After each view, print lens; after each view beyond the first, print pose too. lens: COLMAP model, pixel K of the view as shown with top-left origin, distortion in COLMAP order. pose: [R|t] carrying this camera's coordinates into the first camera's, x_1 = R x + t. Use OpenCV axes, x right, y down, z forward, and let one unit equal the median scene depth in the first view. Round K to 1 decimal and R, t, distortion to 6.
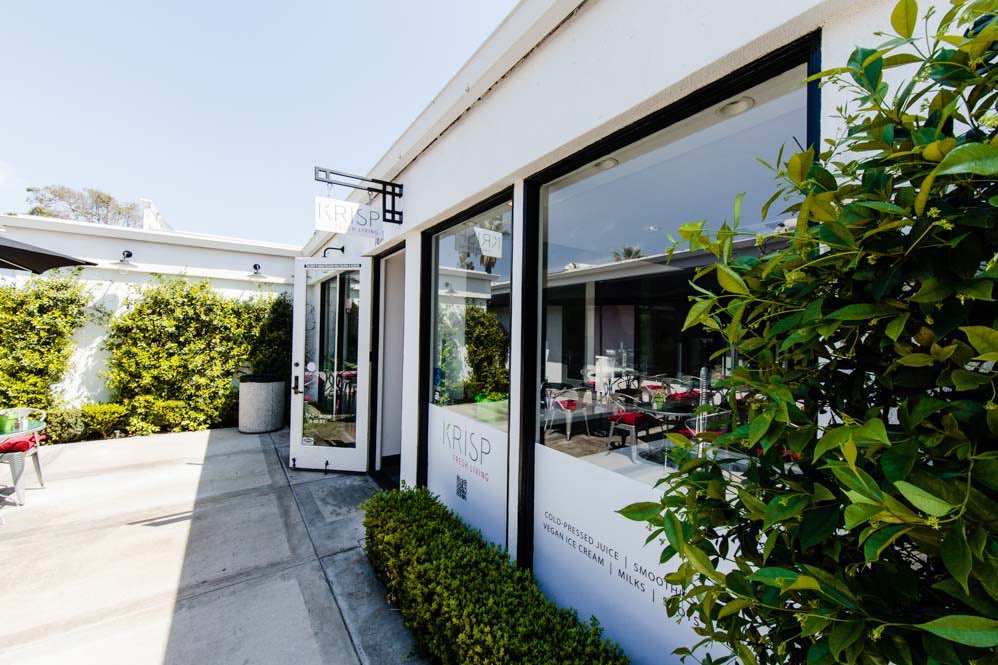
lens RADIAL K [[395.4, 0, 503.4], [0, 395.4, 332.5], [0, 0, 1]] dist [-0.000633, -0.000819]
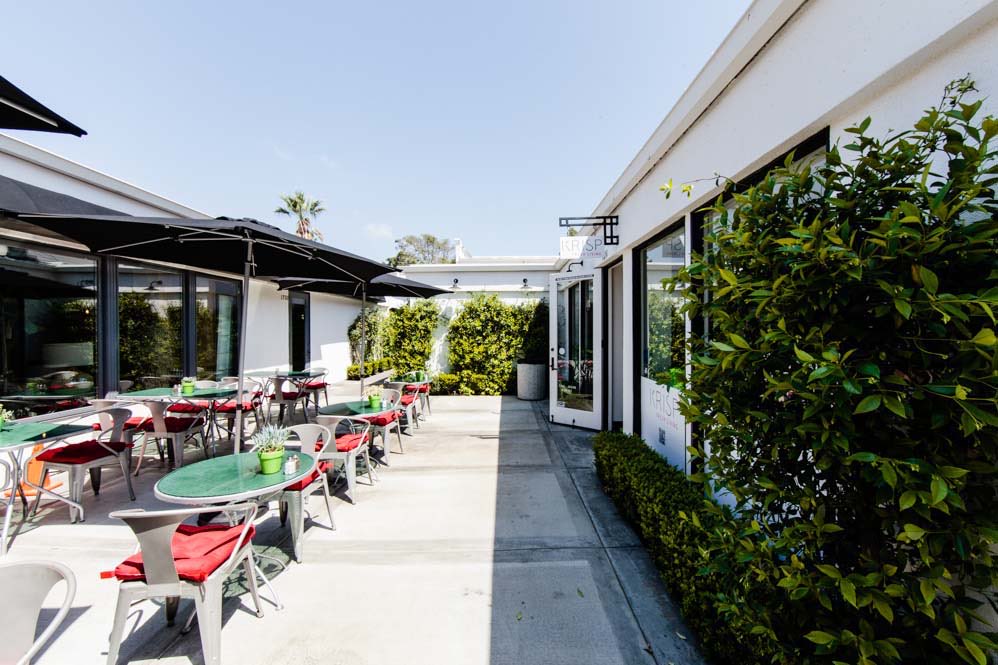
lens RADIAL K [[395.4, 0, 505.9], [0, 395.4, 332.5], [0, 0, 1]] dist [-0.000633, -0.000819]
pose [[0.824260, -0.018309, -0.565916, 0.148363], [0.024834, 0.999684, 0.003828, 0.010724], [0.565667, -0.017209, 0.824454, -0.271963]]
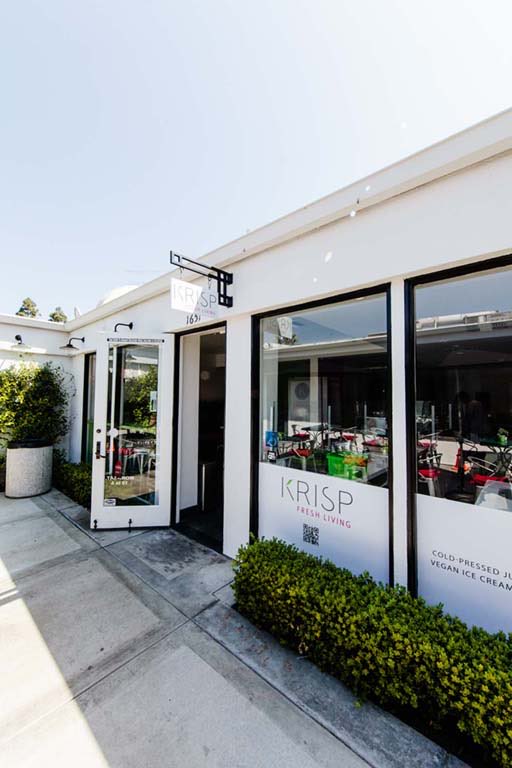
lens RADIAL K [[304.3, 0, 262.1], [0, 304.3, 385.6], [0, 0, 1]] dist [-0.000633, -0.000819]
pose [[0.971593, 0.001646, 0.236650, -0.297420], [0.005950, 0.999490, -0.031383, -0.013259], [-0.236581, 0.031900, 0.971088, 0.094464]]
